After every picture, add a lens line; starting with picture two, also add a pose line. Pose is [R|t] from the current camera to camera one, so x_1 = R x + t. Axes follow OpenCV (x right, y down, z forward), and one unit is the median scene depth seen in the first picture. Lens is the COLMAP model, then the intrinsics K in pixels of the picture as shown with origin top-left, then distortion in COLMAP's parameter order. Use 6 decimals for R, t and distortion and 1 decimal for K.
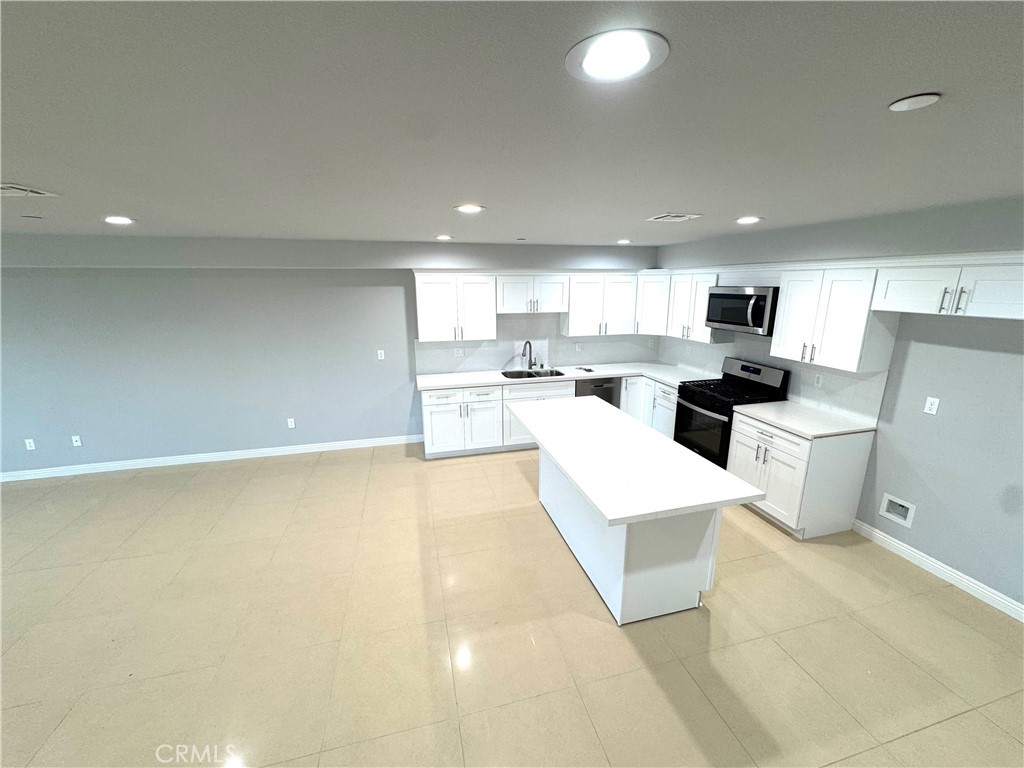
lens RADIAL K [[410.1, 0, 514.5], [0, 410.1, 384.1], [0, 0, 1]] dist [-0.000758, -0.000495]
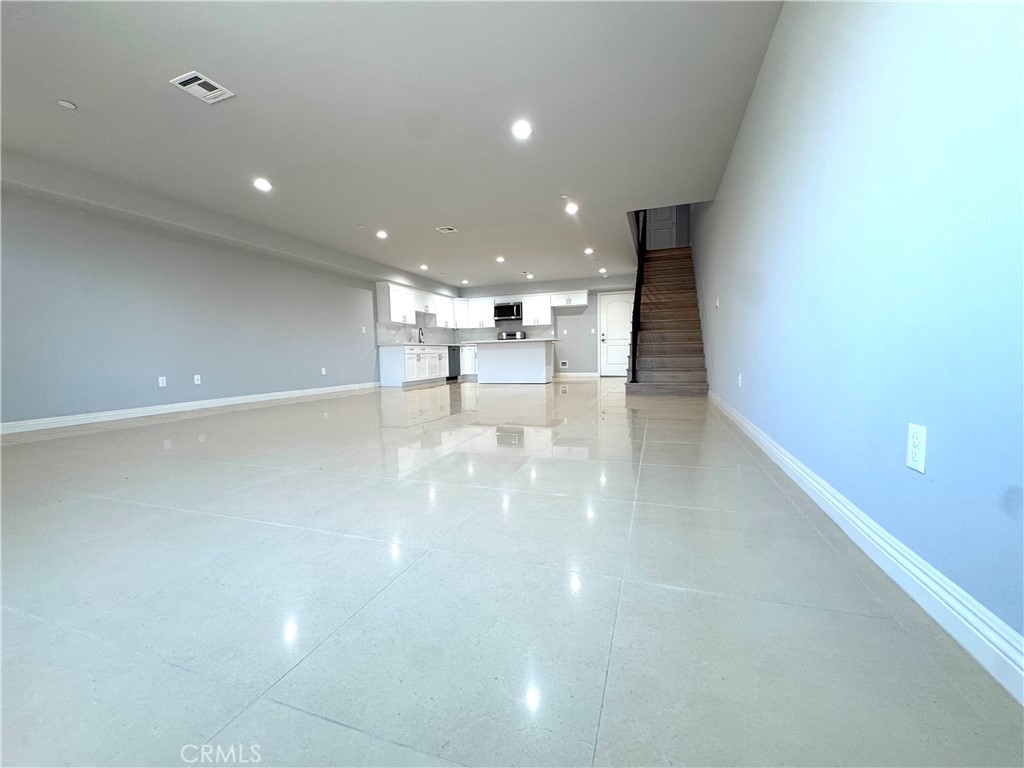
lens RADIAL K [[410.1, 0, 514.5], [0, 410.1, 384.1], [0, 0, 1]] dist [-0.000758, -0.000495]
pose [[0.560231, -0.069137, 0.825446, -1.539081], [0.217652, 0.973781, -0.066160, 0.431461], [-0.799230, 0.216725, 0.560591, -0.405704]]
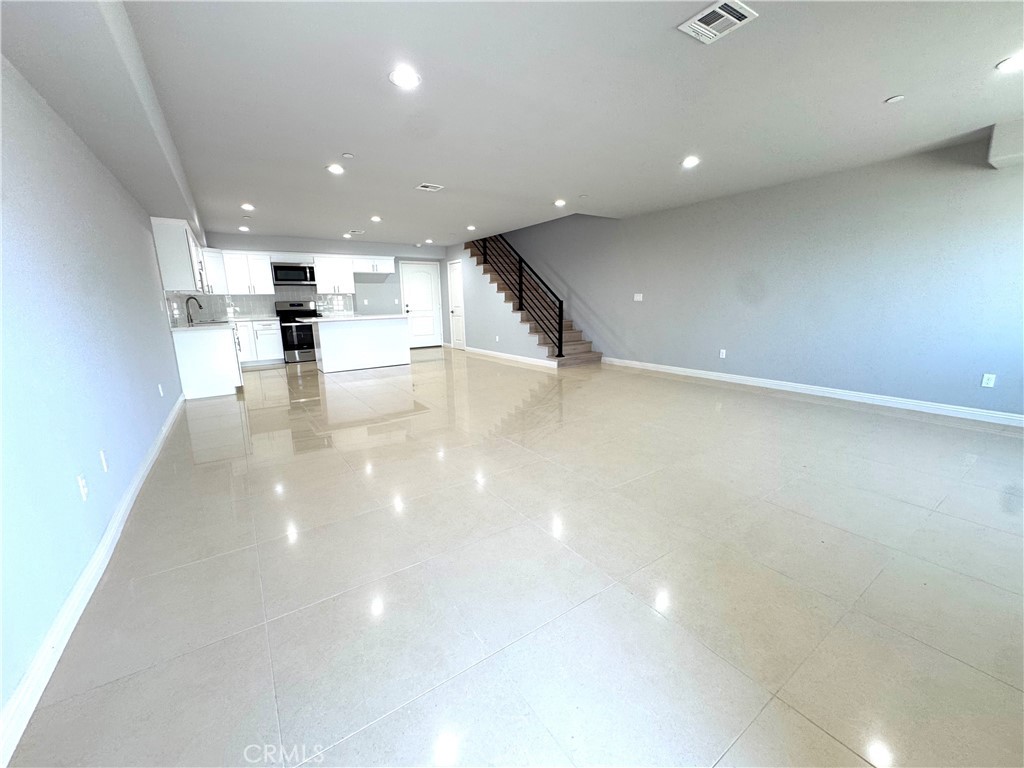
lens RADIAL K [[410.1, 0, 514.5], [0, 410.1, 384.1], [0, 0, 1]] dist [-0.000758, -0.000495]
pose [[-0.341237, -0.178801, 0.922815, -1.674534], [0.245662, 0.930656, 0.271162, 0.043039], [-0.907308, 0.319231, -0.273650, 0.673160]]
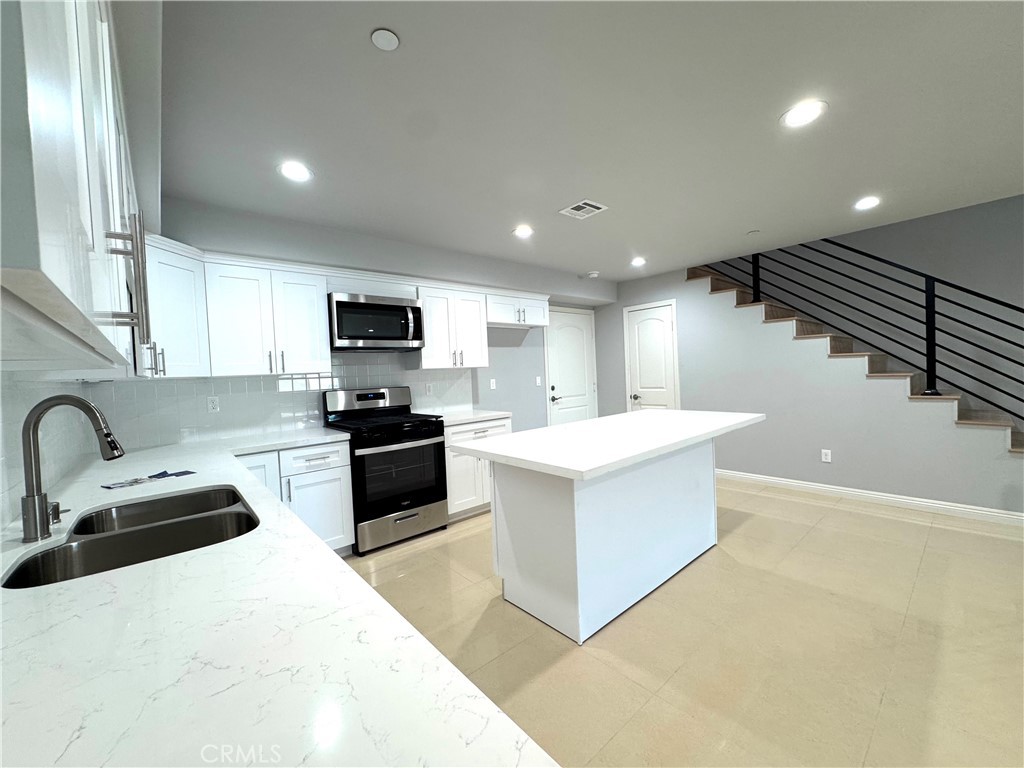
lens RADIAL K [[410.1, 0, 514.5], [0, 410.1, 384.1], [0, 0, 1]] dist [-0.000758, -0.000495]
pose [[-0.450425, -0.002911, 0.892810, -0.306181], [0.258930, 0.956591, 0.133750, -0.093351], [-0.854443, 0.291420, -0.430118, 1.063496]]
